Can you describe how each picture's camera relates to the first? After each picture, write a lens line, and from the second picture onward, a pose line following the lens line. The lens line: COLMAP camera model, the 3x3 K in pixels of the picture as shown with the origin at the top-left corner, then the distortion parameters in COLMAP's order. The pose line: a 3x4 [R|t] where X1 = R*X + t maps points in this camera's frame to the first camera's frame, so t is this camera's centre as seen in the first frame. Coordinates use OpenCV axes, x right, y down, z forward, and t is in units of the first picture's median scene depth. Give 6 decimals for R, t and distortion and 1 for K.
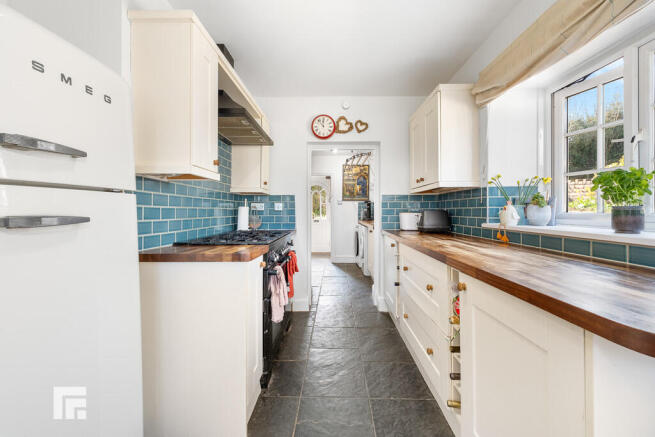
lens RADIAL K [[277.6, 0, 328.8], [0, 277.6, 213.6], [0, 0, 1]] dist [-0.001018, 0.000512]
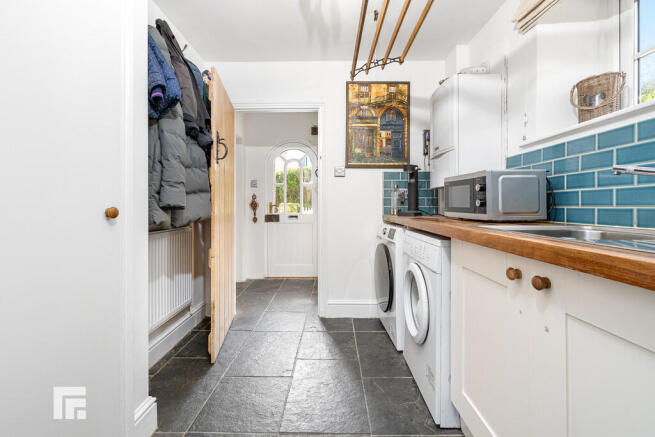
lens RADIAL K [[277.6, 0, 325.5], [0, 277.6, 206.5], [0, 0, 1]] dist [-0.001018, 0.000512]
pose [[0.999772, 0.003047, 0.021139, 0.010686], [-0.002943, 0.999983, -0.004934, 0.013063], [-0.021154, 0.004871, 0.999764, 0.590103]]
